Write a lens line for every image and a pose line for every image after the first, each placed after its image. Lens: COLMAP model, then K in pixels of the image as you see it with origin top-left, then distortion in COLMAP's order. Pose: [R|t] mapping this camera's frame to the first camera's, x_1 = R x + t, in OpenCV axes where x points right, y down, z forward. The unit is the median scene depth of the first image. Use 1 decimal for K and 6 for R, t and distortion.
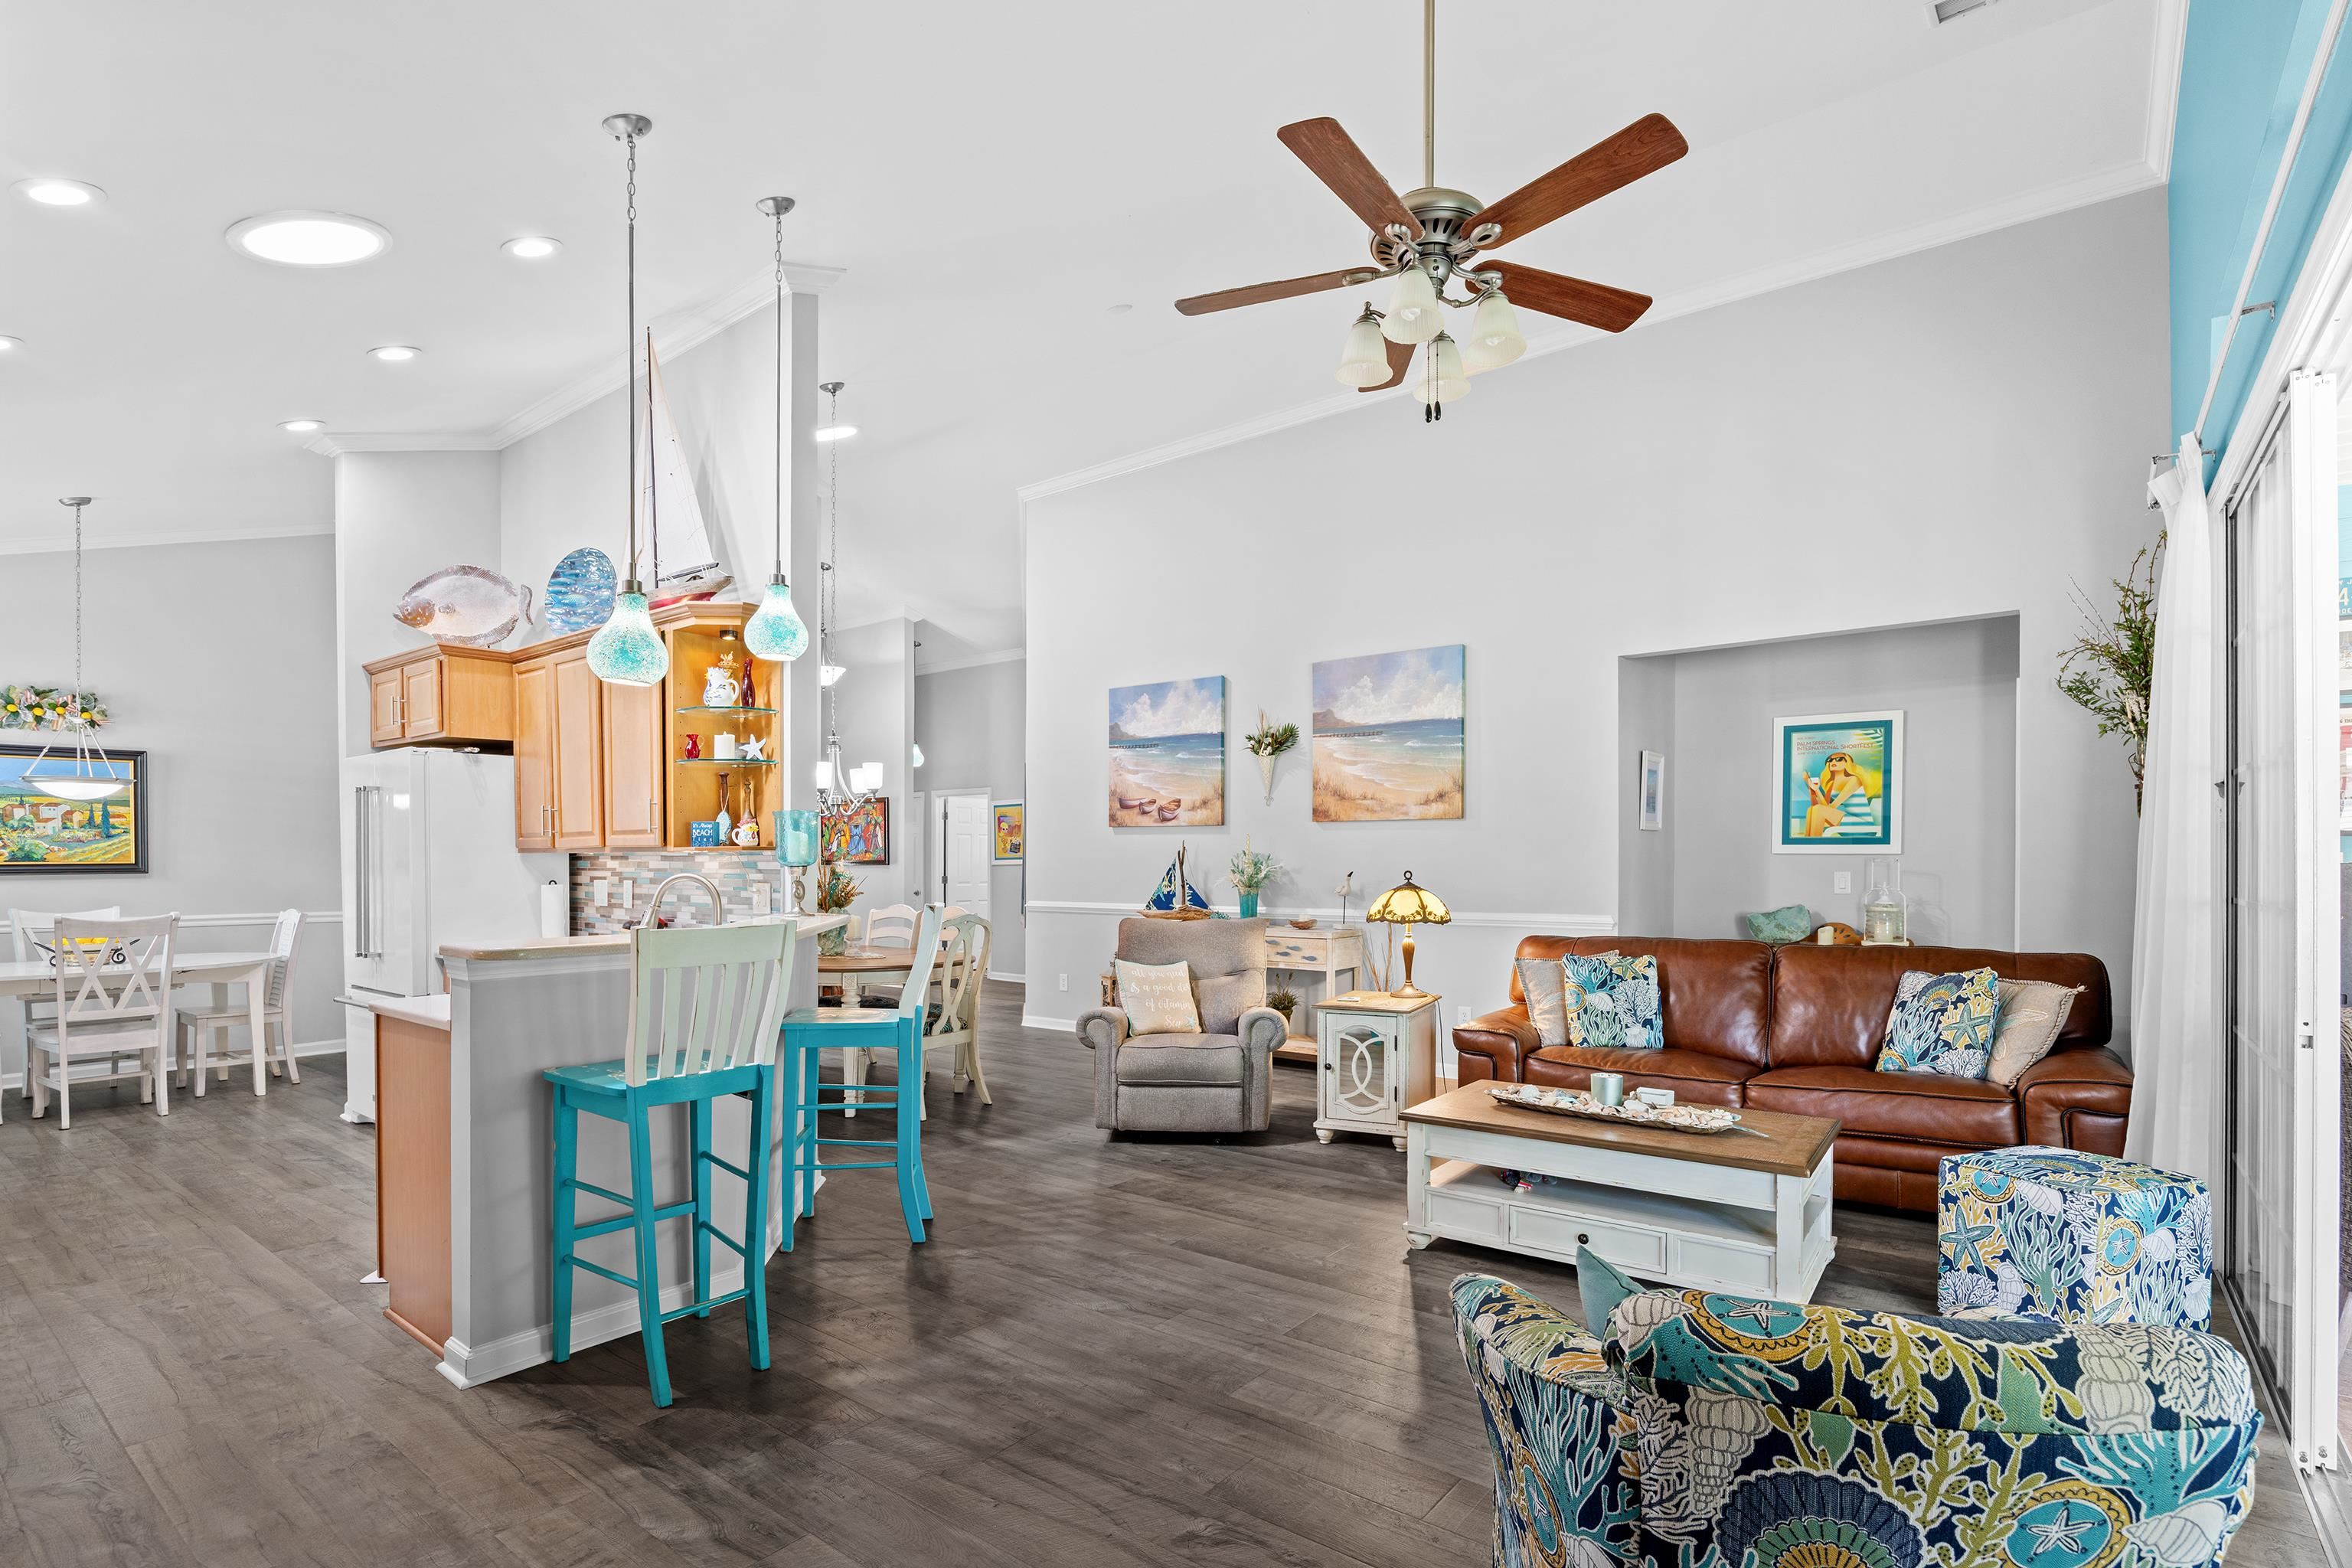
lens RADIAL K [[1128.0, 0, 1180.7], [0, 1128.0, 863.9], [0, 0, 1]] dist [-0.015667, -0.000009]
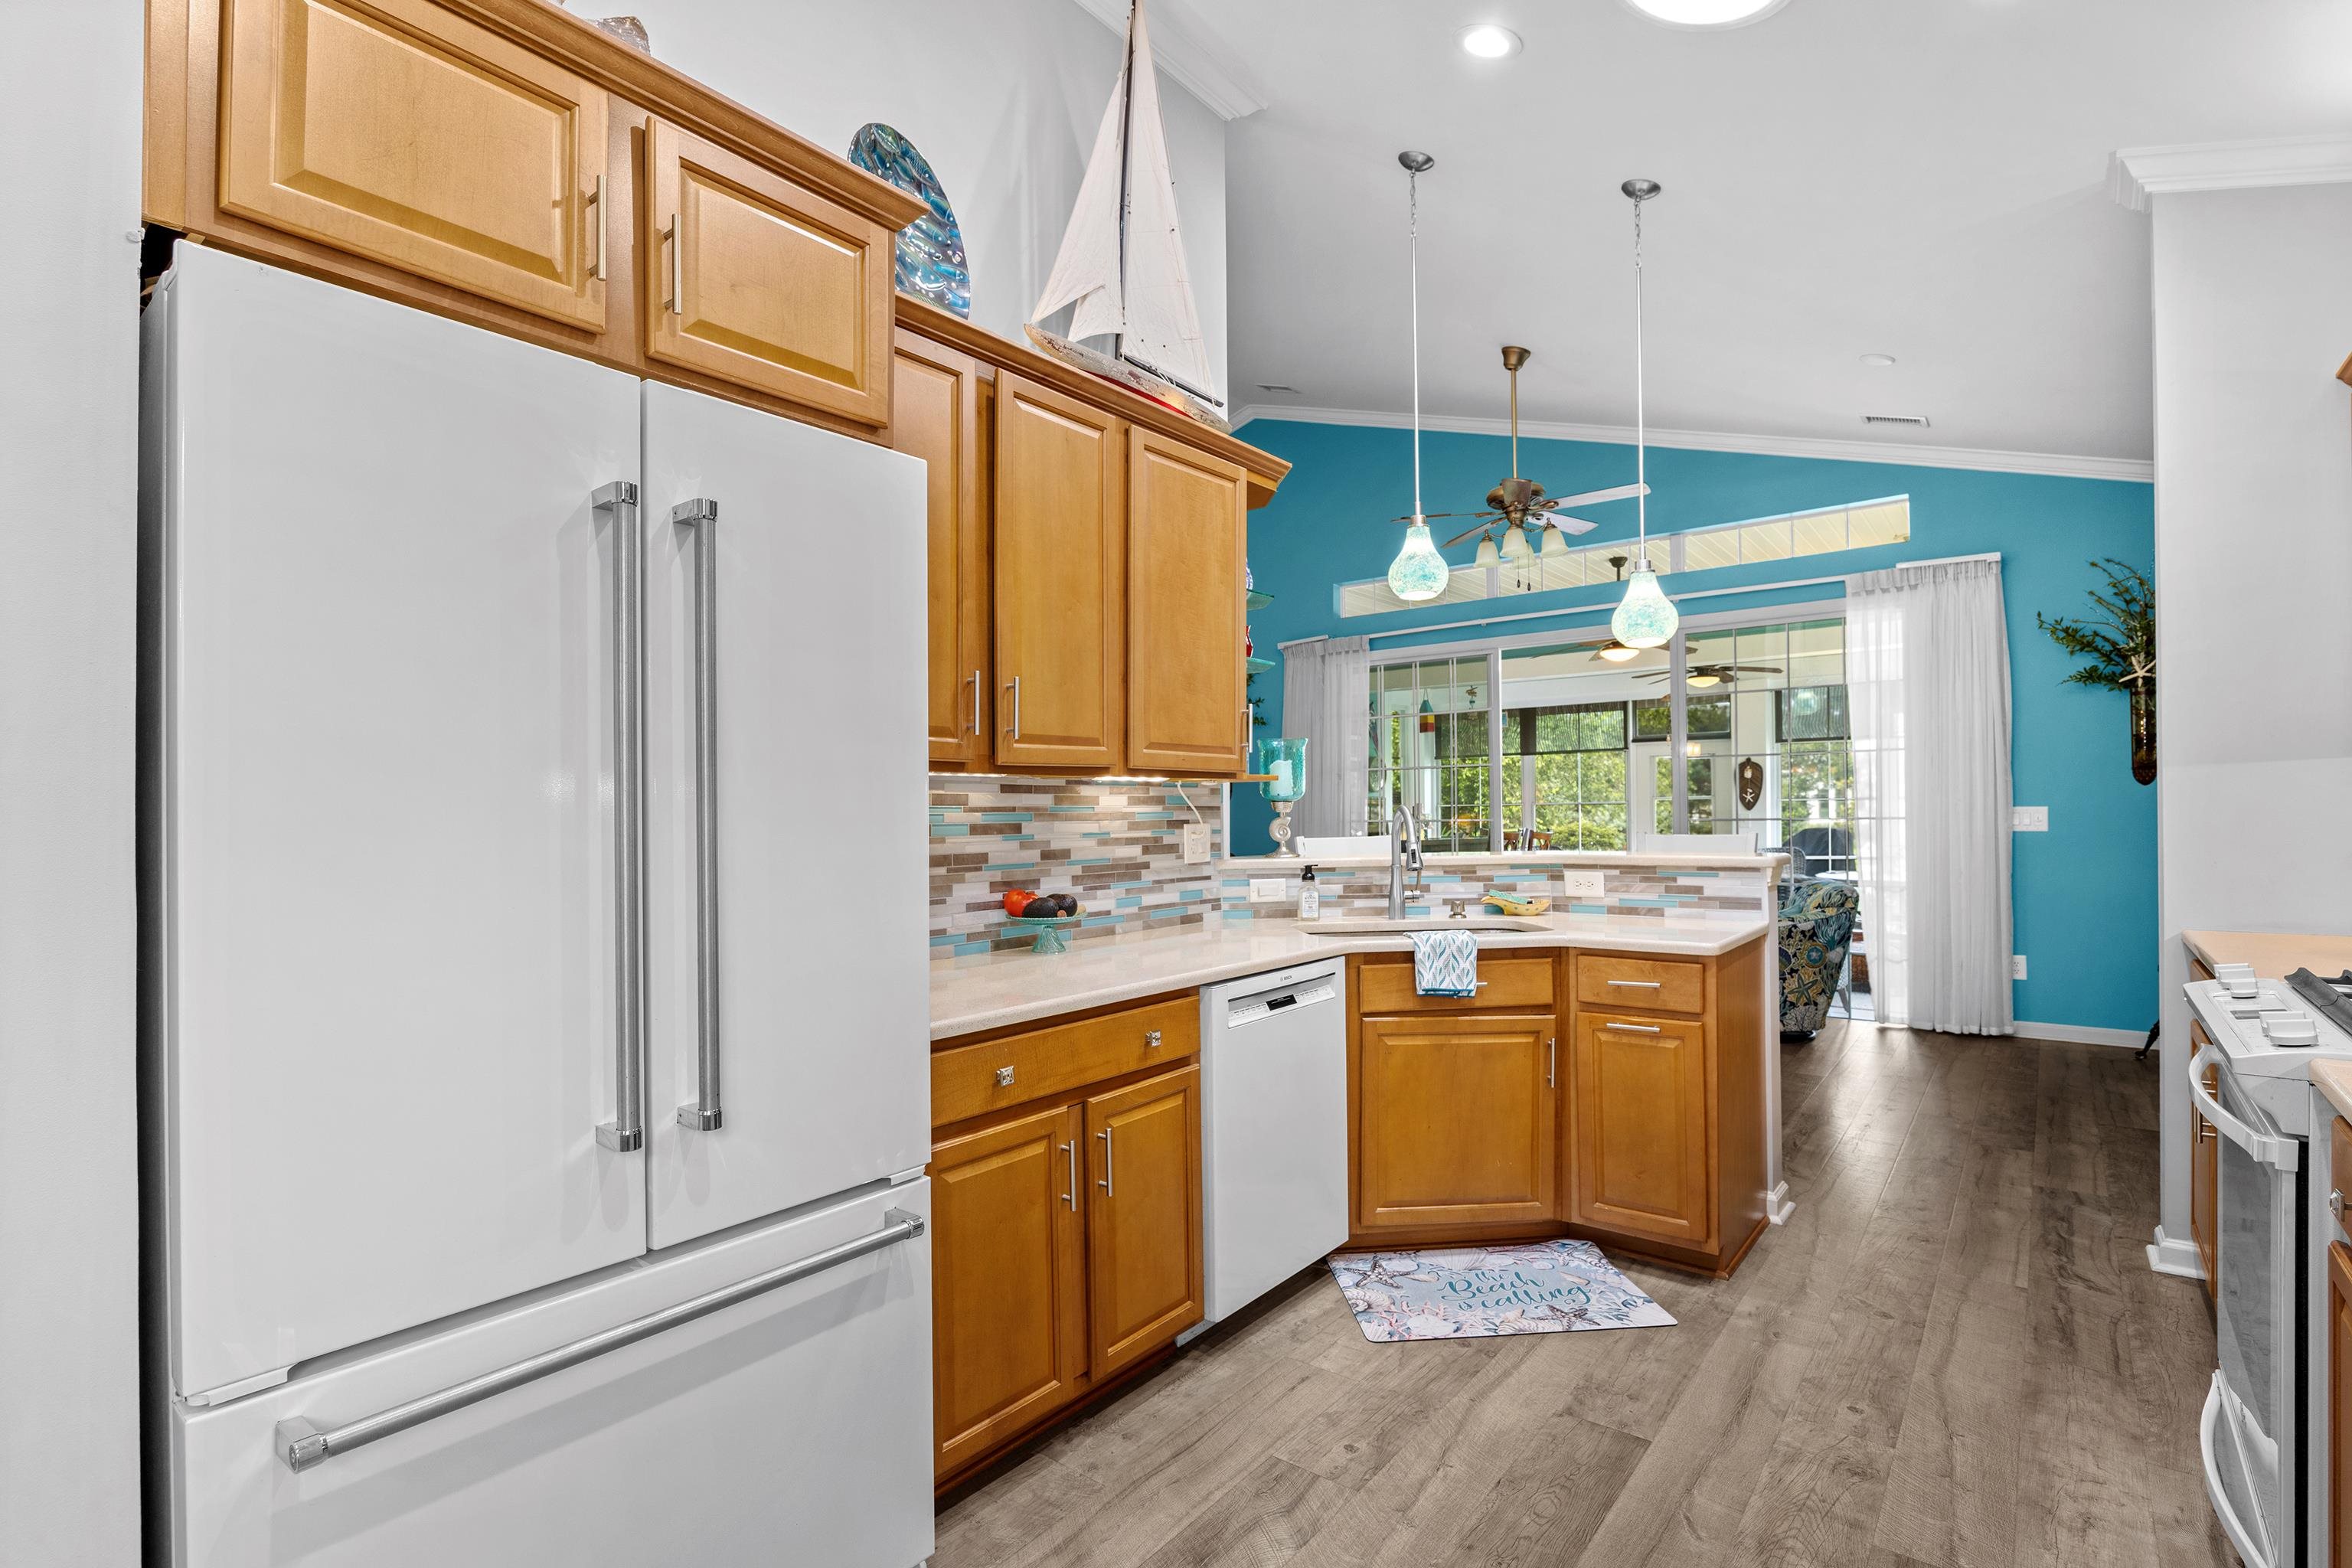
lens RADIAL K [[1096.9, 0, 1162.5], [0, 1096.9, 810.3], [0, 0, 1]] dist [-0.017761, 0.000303]
pose [[0.024195, 0.003235, 0.999702, -0.797924], [0.011672, 0.999926, -0.003519, 0.007026], [-0.999639, 0.011753, 0.024155, 0.707987]]
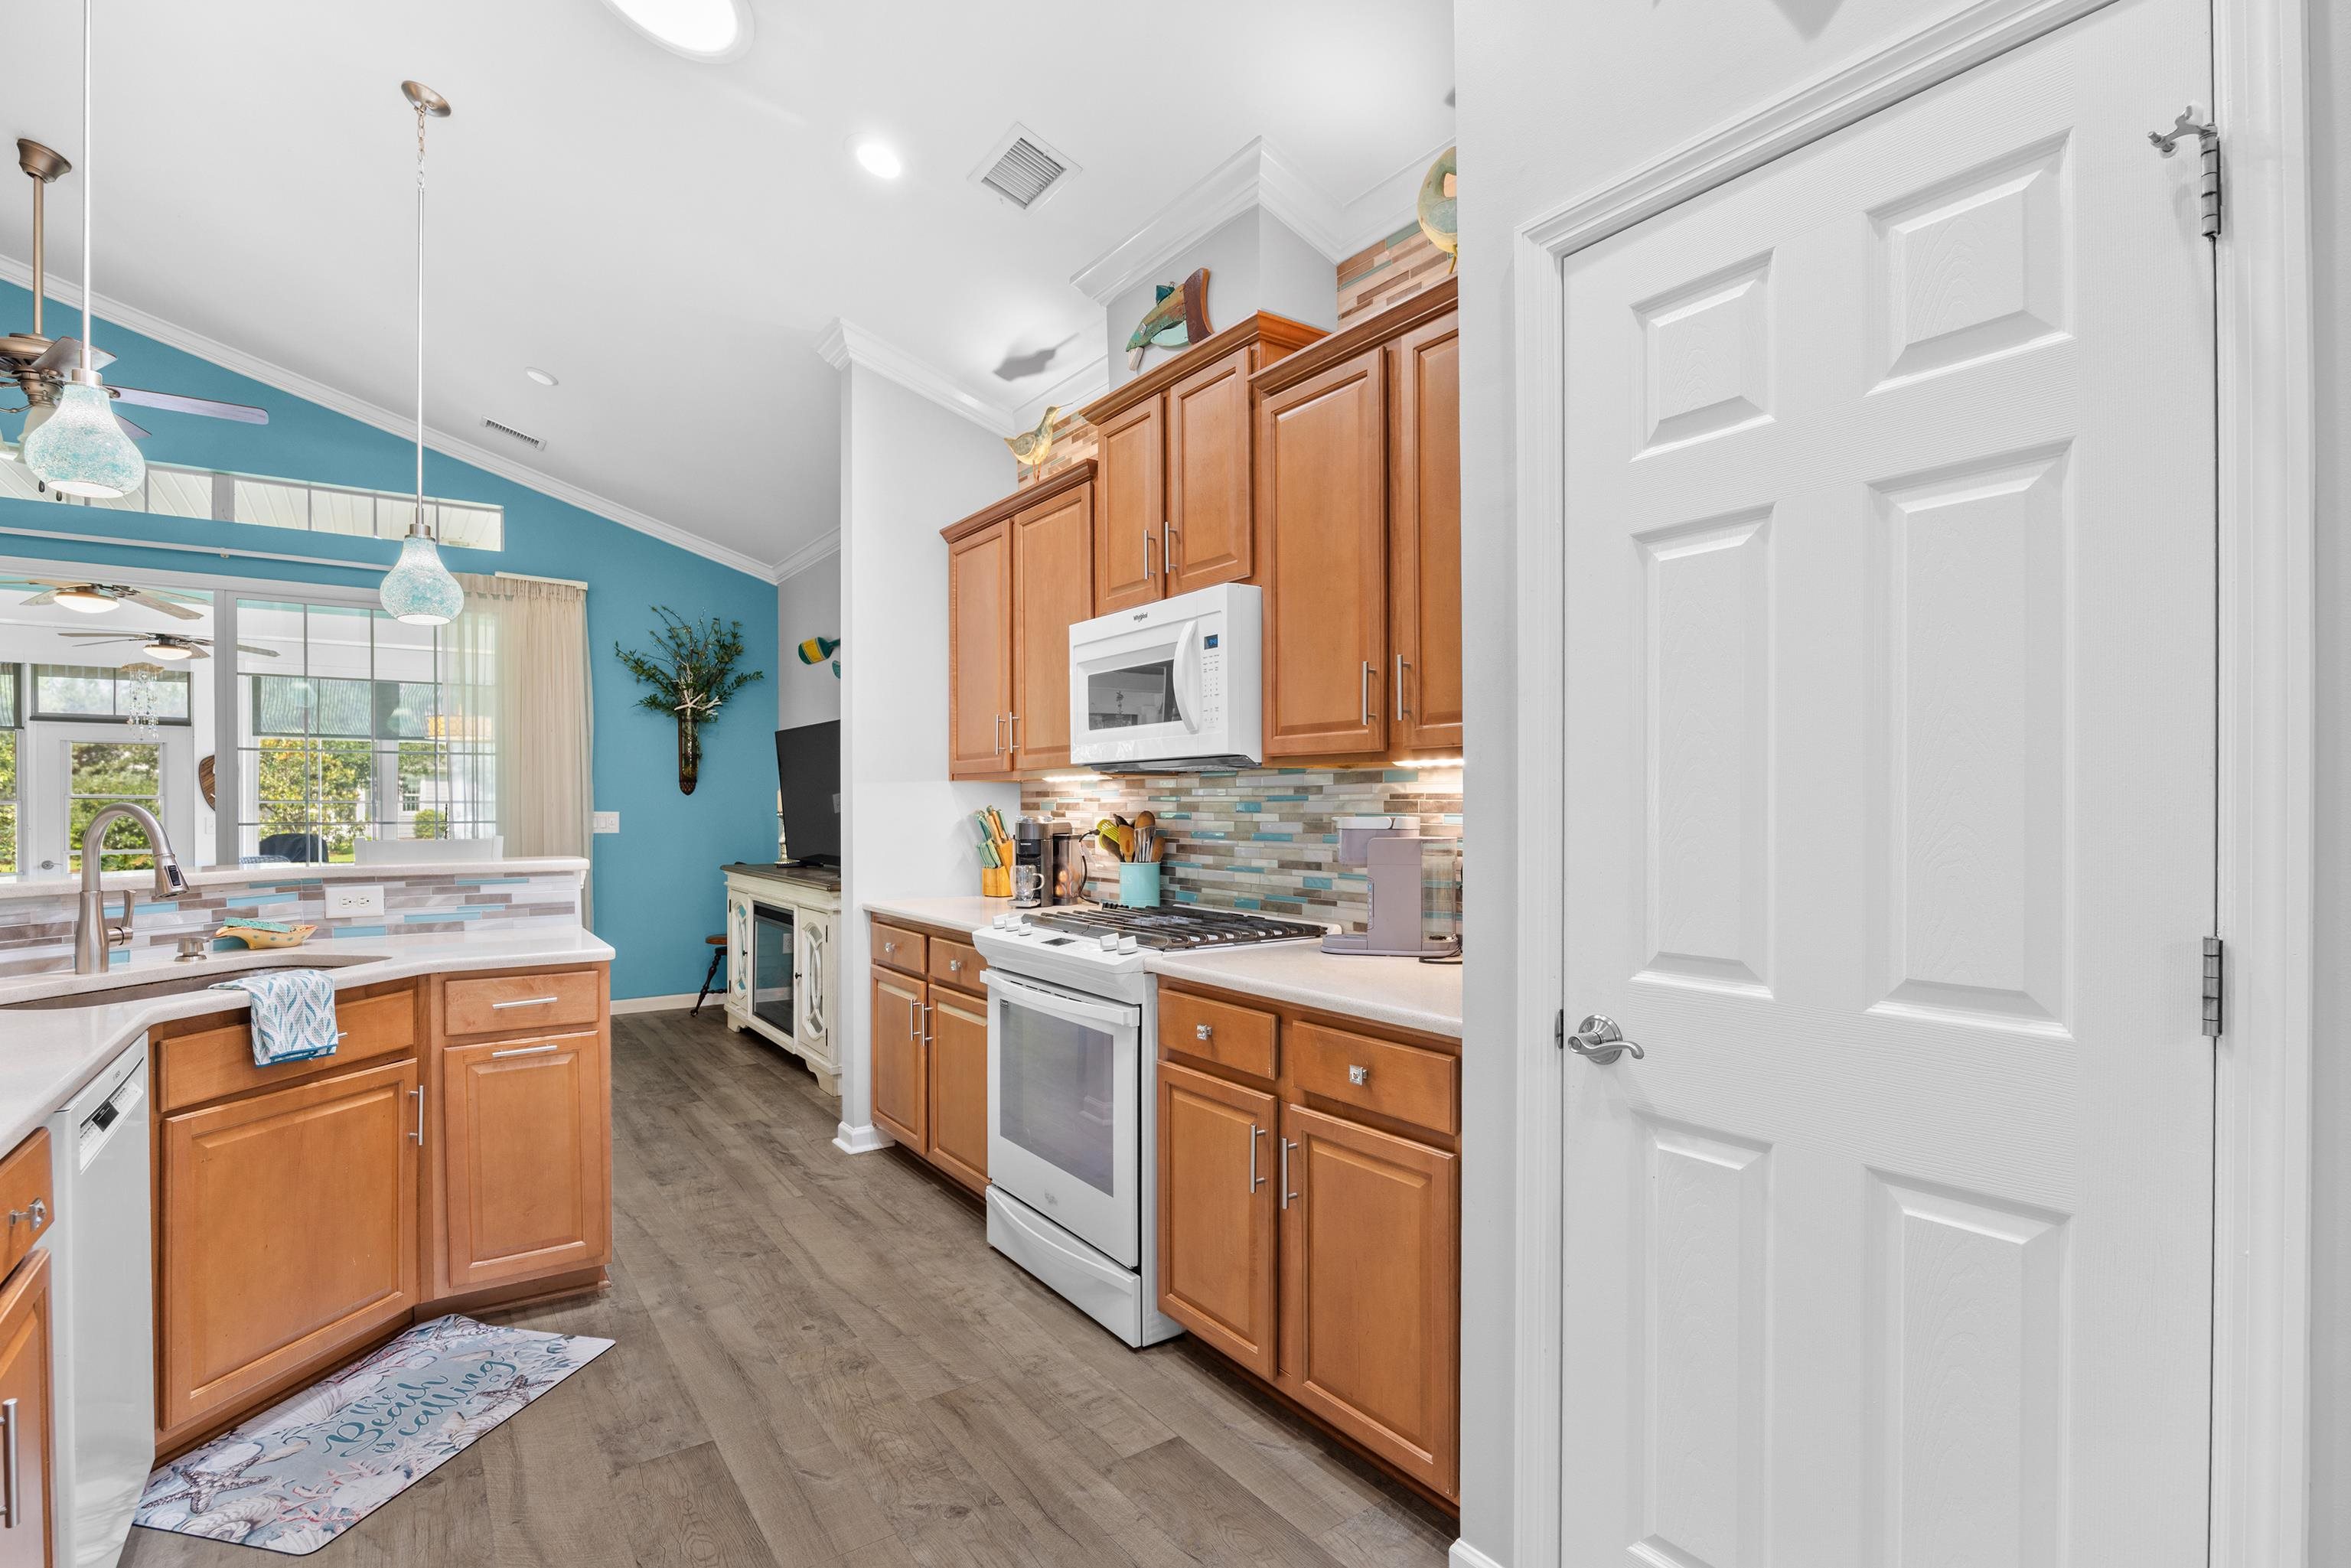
lens RADIAL K [[1100.8, 0, 1187.3], [0, 1100.8, 814.4], [0, 0, 1]] dist [-0.018290, -0.000028]
pose [[-0.960998, -0.000253, 0.276554, -0.694757], [0.001269, 0.999985, 0.005325, 0.006933], [-0.276551, 0.005468, -0.960984, 0.847843]]
